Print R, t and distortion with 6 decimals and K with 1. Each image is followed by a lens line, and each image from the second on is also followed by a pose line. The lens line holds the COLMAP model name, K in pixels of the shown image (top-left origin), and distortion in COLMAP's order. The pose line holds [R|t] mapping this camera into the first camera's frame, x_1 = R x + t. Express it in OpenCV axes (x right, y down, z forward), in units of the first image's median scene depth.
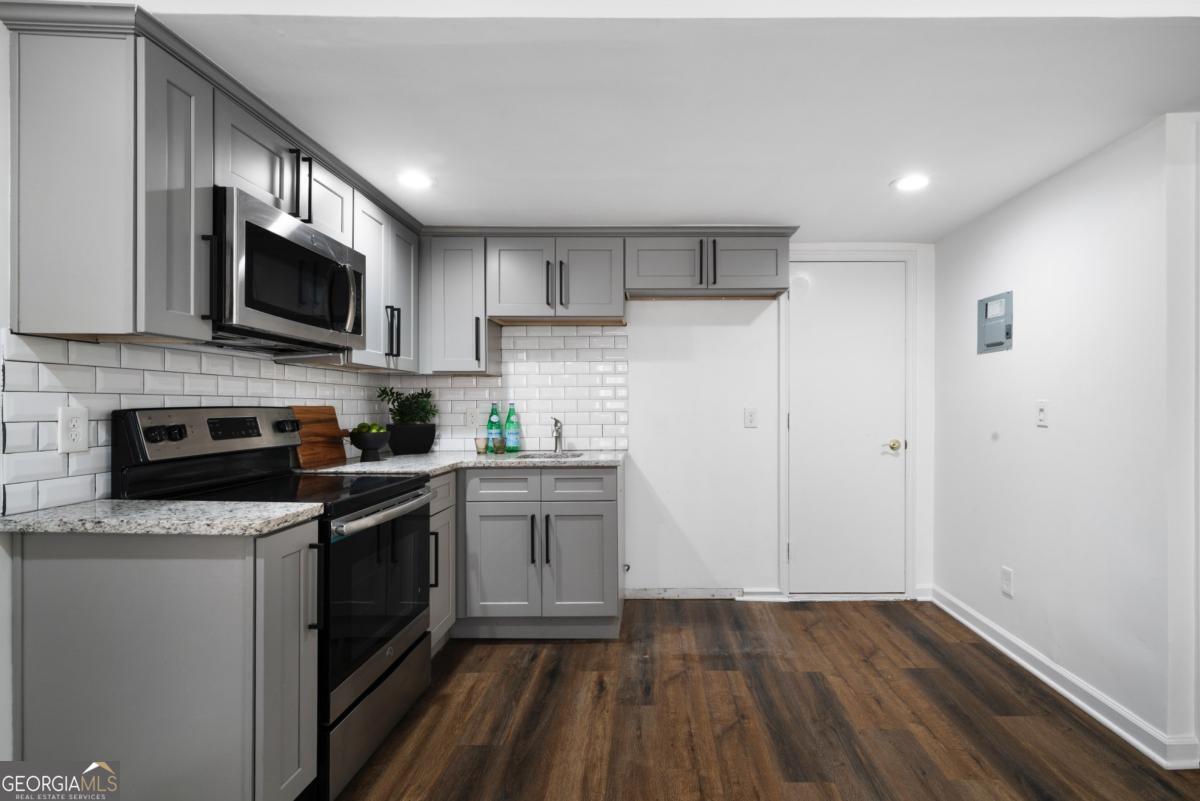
lens RADIAL K [[476.5, 0, 609.7], [0, 476.5, 402.8], [0, 0, 1]] dist [0.000688, 0.000157]
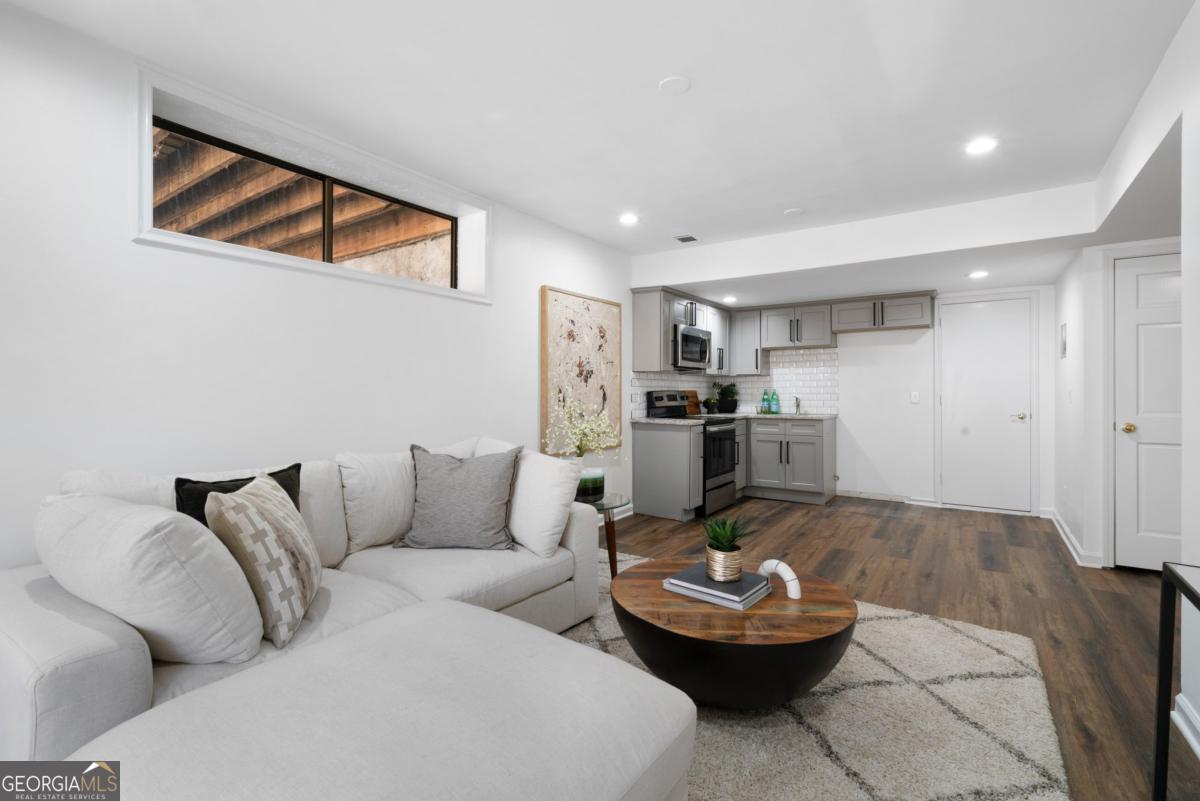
lens RADIAL K [[521.2, 0, 607.7], [0, 521.2, 396.4], [0, 0, 1]] dist [-0.005111, -0.000178]
pose [[0.830889, 0.006624, -0.556399, 0.489754], [0.001905, 0.999889, 0.014749, -0.003513], [0.556436, -0.013314, 0.830784, -1.374837]]
